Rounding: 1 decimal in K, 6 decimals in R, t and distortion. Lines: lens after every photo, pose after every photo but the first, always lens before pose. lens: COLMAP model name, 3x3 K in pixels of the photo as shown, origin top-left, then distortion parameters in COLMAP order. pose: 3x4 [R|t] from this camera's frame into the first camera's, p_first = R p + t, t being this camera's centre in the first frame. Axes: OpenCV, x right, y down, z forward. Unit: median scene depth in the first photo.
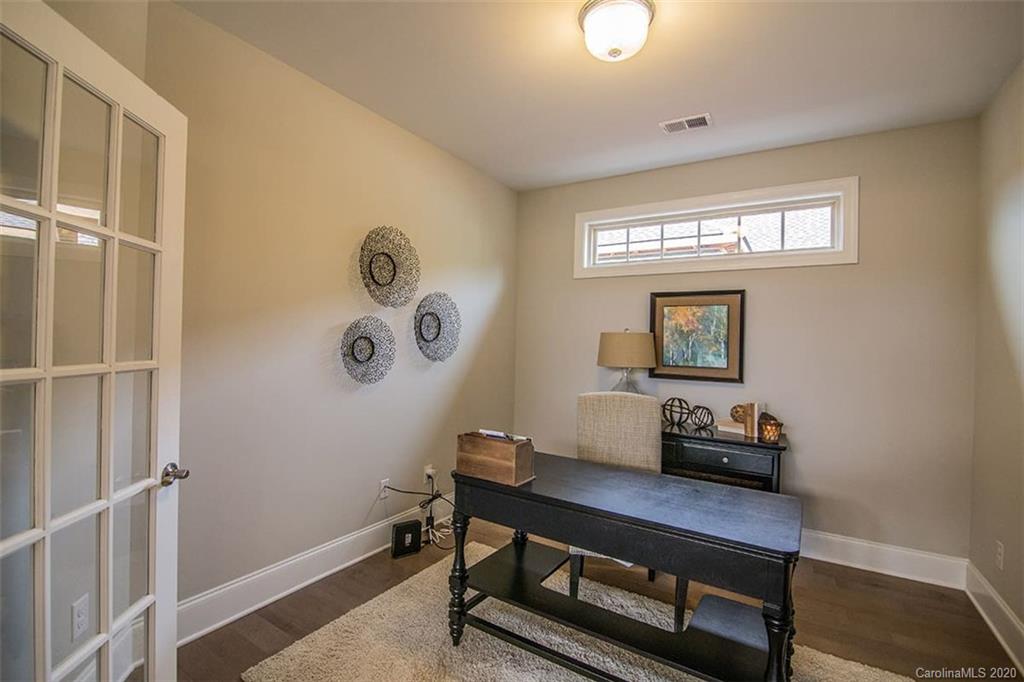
lens RADIAL K [[459.5, 0, 512.4], [0, 459.5, 340.3], [0, 0, 1]] dist [-0.008368, -0.000791]
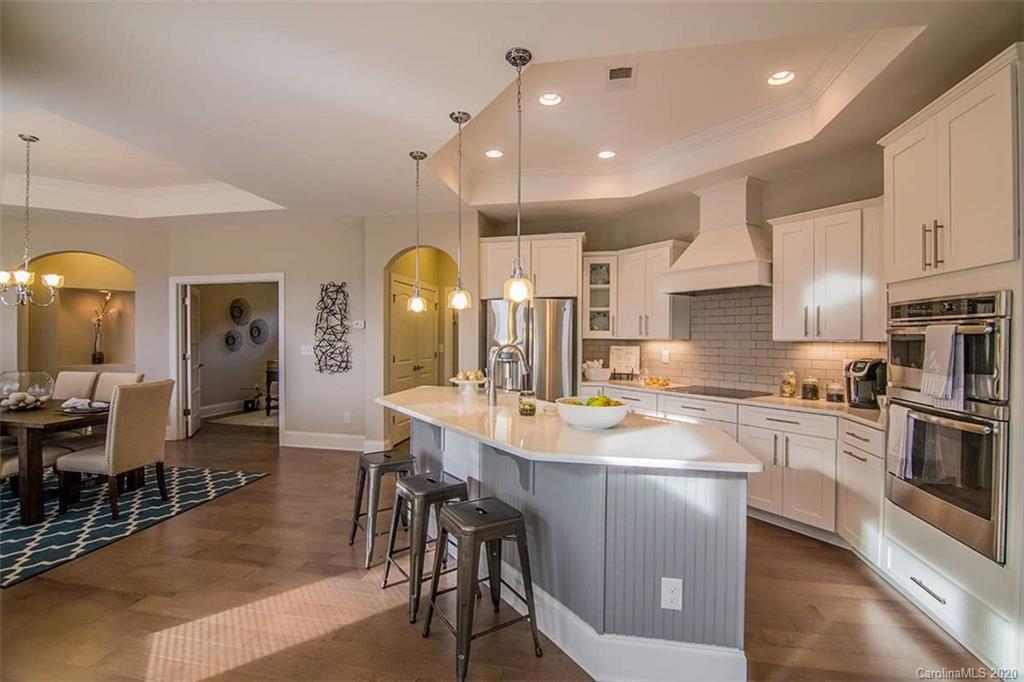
lens RADIAL K [[459.5, 0, 515.4], [0, 459.5, 338.8], [0, 0, 1]] dist [-0.008368, -0.000791]
pose [[0.931787, -0.023865, 0.362219, 0.297592], [0.019463, 0.999686, 0.015799, -0.000876], [-0.362482, -0.007672, 0.931959, -2.306630]]
